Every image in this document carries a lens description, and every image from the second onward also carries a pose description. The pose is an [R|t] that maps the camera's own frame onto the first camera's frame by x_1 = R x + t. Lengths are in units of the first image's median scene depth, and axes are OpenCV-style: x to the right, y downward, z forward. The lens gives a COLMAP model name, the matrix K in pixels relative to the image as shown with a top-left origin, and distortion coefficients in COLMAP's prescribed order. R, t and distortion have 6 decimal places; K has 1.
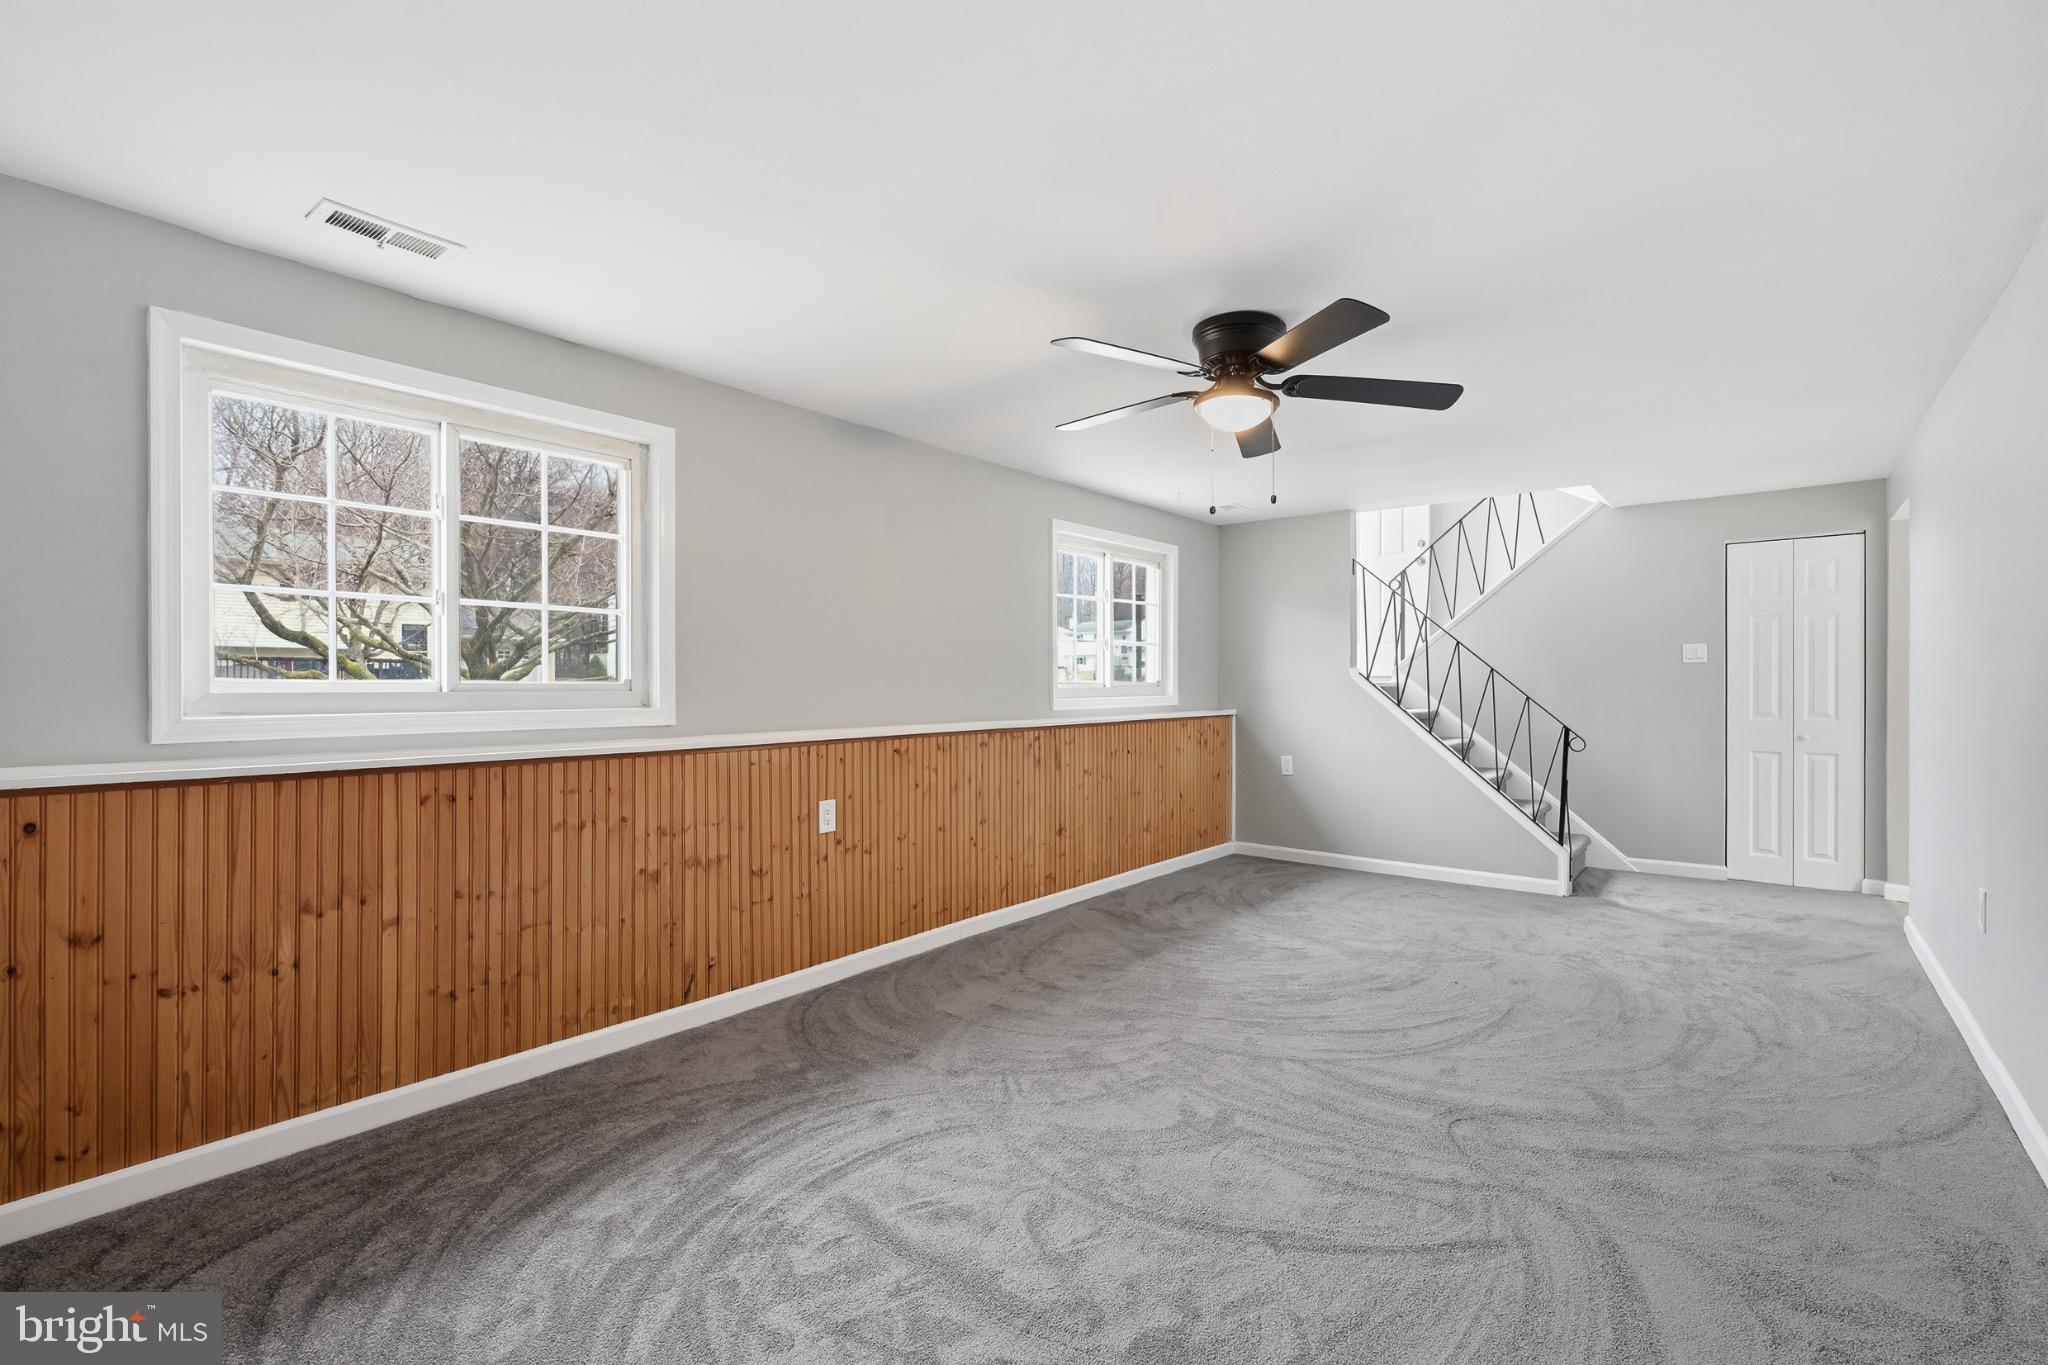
lens RADIAL K [[925.9, 0, 1024.3], [0, 925.9, 683.8], [0, 0, 1]] dist [0.003172, -0.000330]
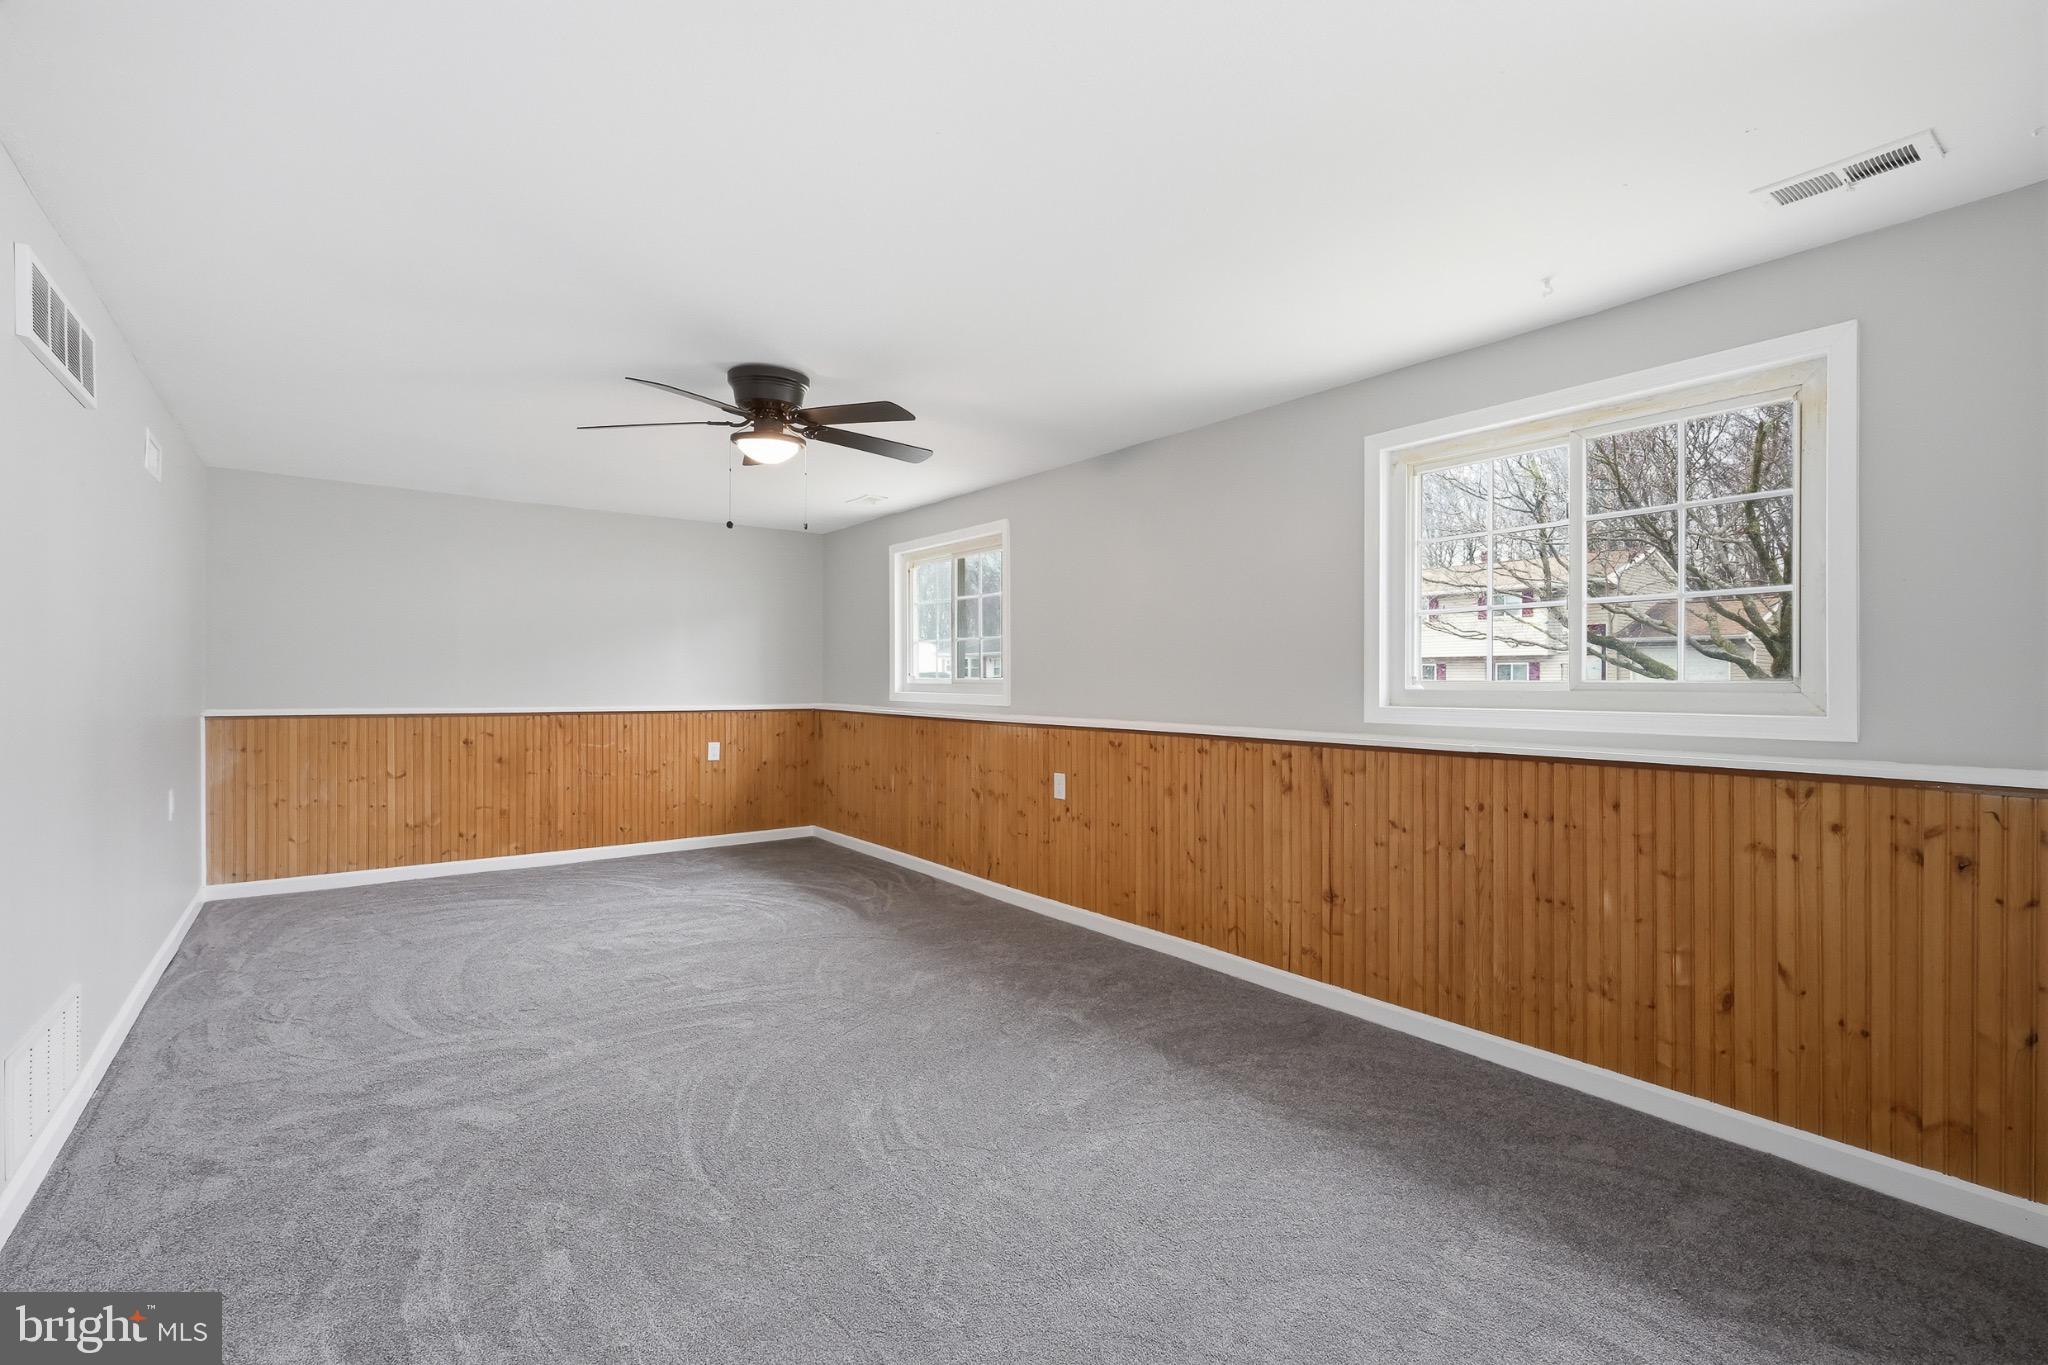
lens RADIAL K [[925.9, 0, 1015.2], [0, 925.9, 681.8], [0, 0, 1]] dist [0.003172, -0.000330]
pose [[-0.249849, 0.003049, -0.968280, 0.823233], [-0.004317, 0.999982, 0.004263, -0.003262], [0.968275, 0.005246, -0.249831, 1.010728]]
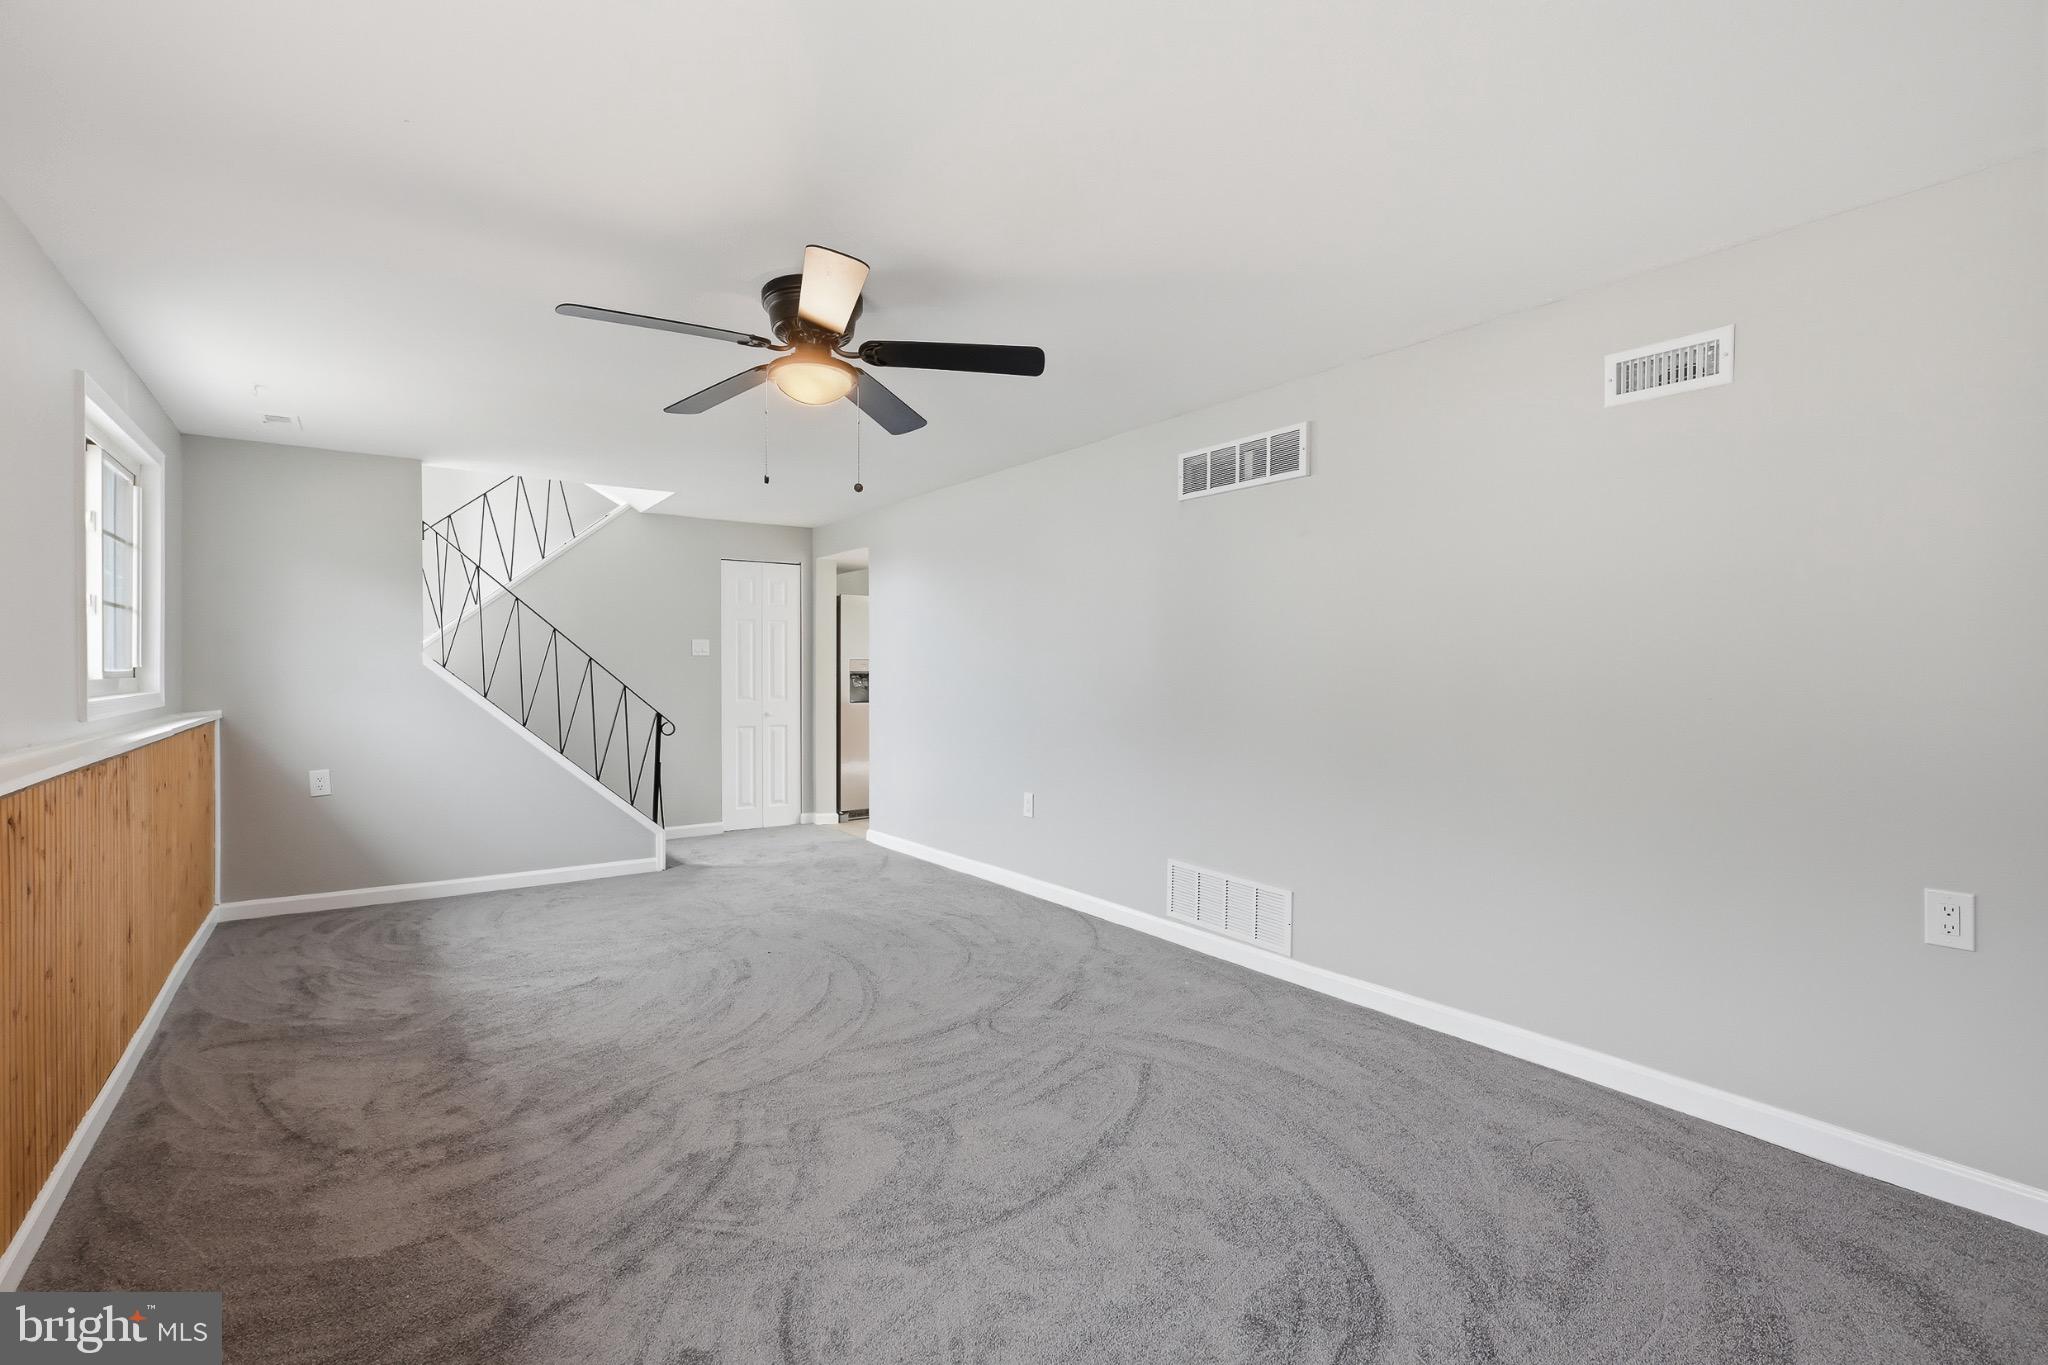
lens RADIAL K [[925.9, 0, 1036.6], [0, 925.9, 671.0], [0, 0, 1]] dist [0.003172, -0.000330]
pose [[0.250195, 0.003478, 0.968189, -0.373220], [-0.001945, 0.999993, -0.003090, 0.000003], [-0.968194, -0.001110, 0.250200, 0.328521]]
